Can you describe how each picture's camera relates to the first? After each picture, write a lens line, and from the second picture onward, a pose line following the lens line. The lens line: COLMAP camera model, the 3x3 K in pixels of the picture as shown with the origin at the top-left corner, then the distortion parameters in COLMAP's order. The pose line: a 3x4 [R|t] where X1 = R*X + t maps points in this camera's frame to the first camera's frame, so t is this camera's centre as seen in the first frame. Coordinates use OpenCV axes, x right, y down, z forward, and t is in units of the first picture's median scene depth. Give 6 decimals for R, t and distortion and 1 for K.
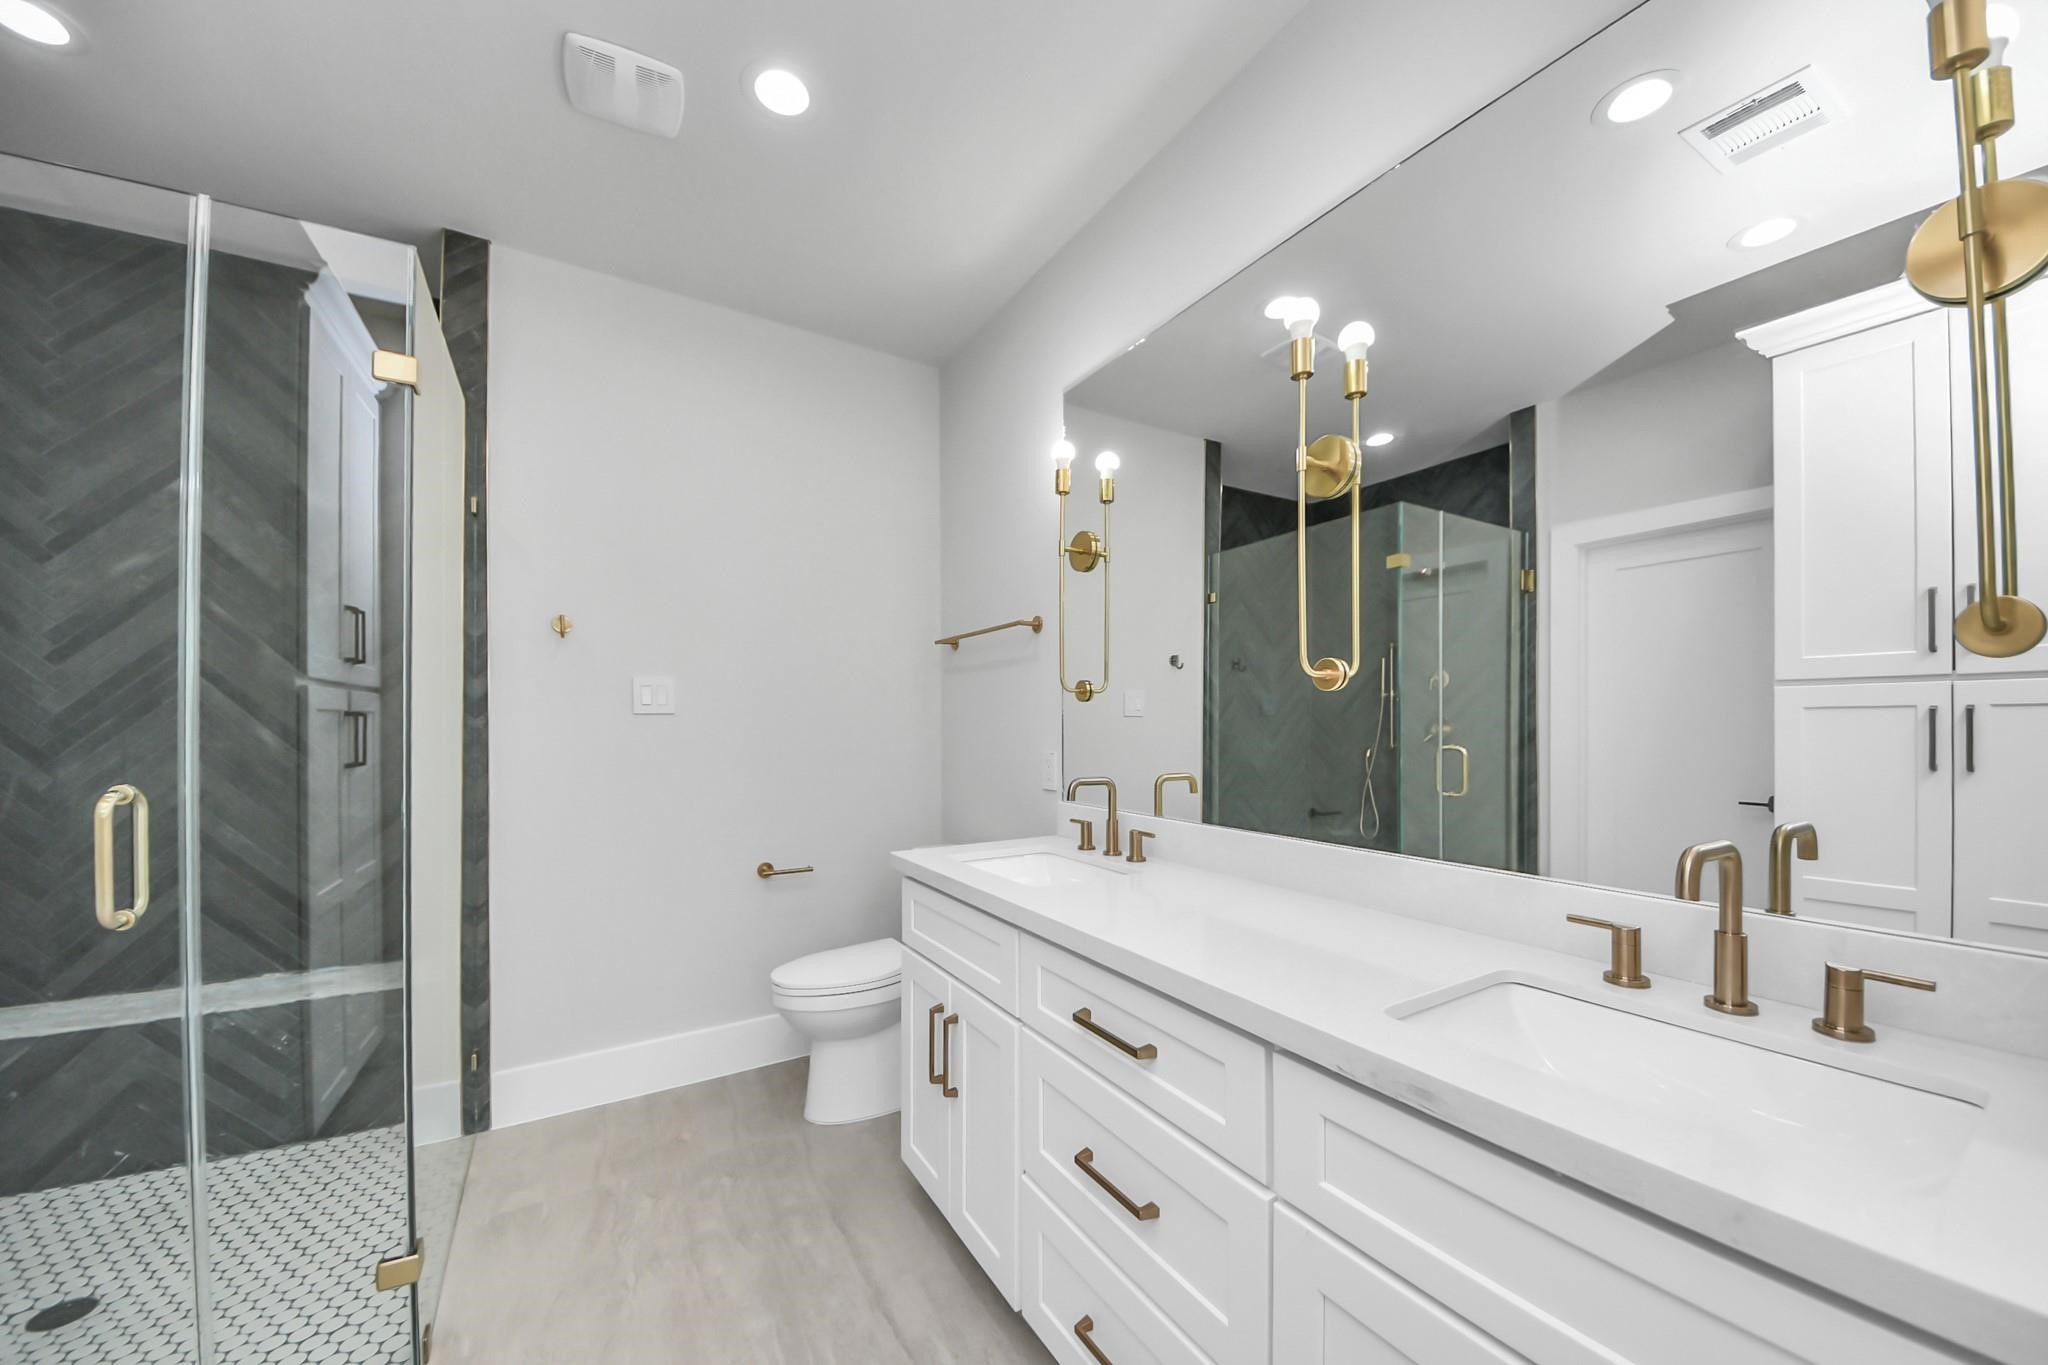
lens RADIAL K [[731.7, 0, 1004.5], [0, 731.7, 715.8], [0, 0, 1]] dist [0.001176, -0.003878]
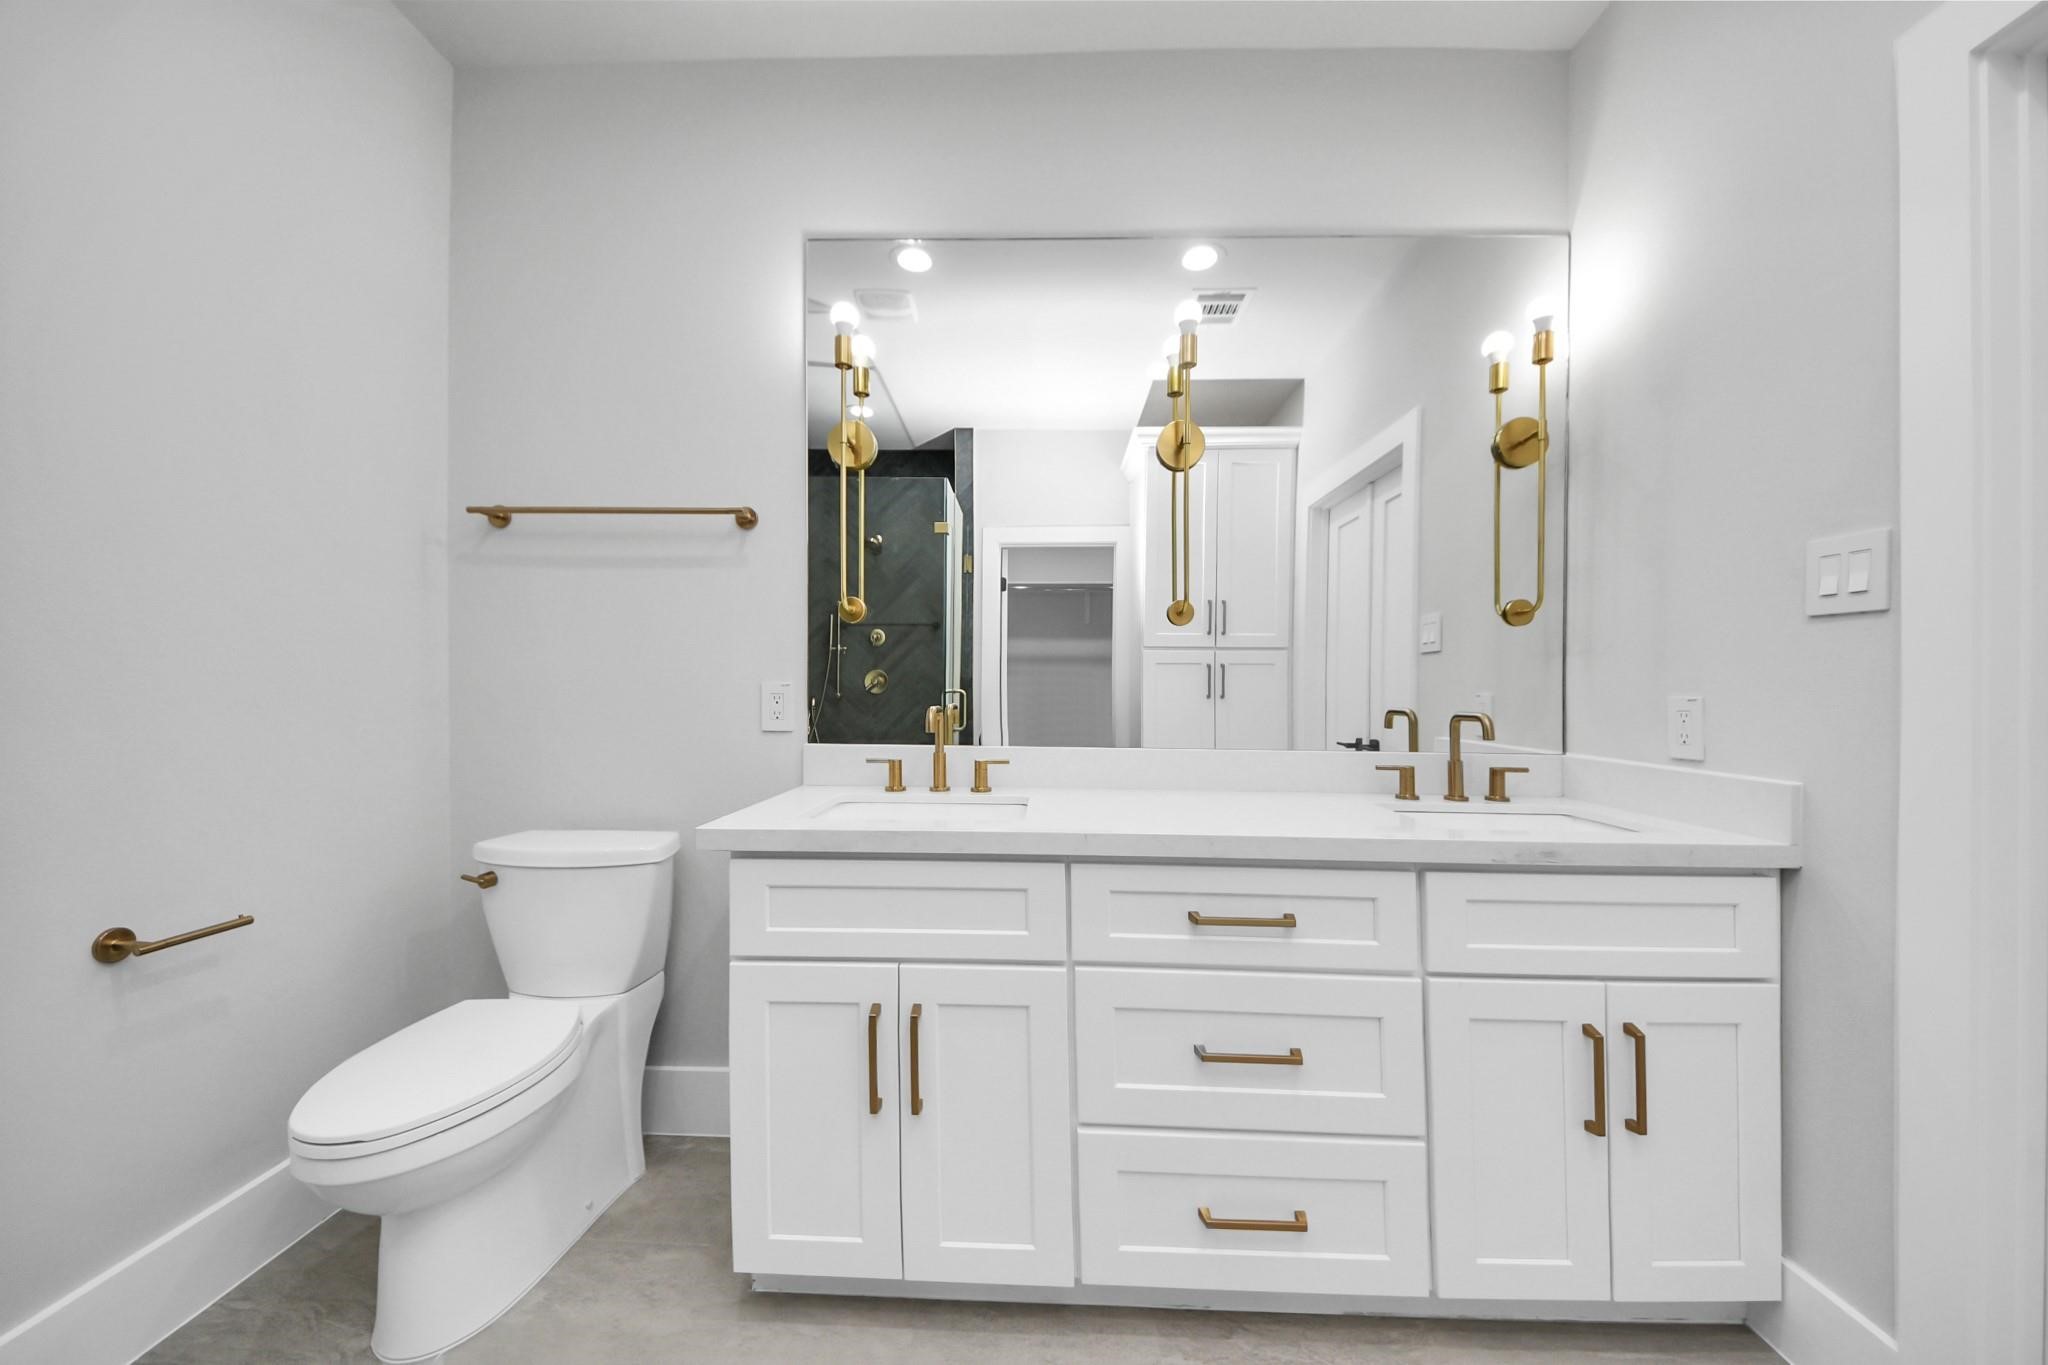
lens RADIAL K [[731.7, 0, 1020.6], [0, 731.7, 692.1], [0, 0, 1]] dist [0.001176, -0.003878]
pose [[0.534820, 0.006482, 0.844941, -0.549145], [-0.020800, 0.999769, 0.005496, 0.058415], [-0.844710, -0.020514, 0.534831, 0.415075]]
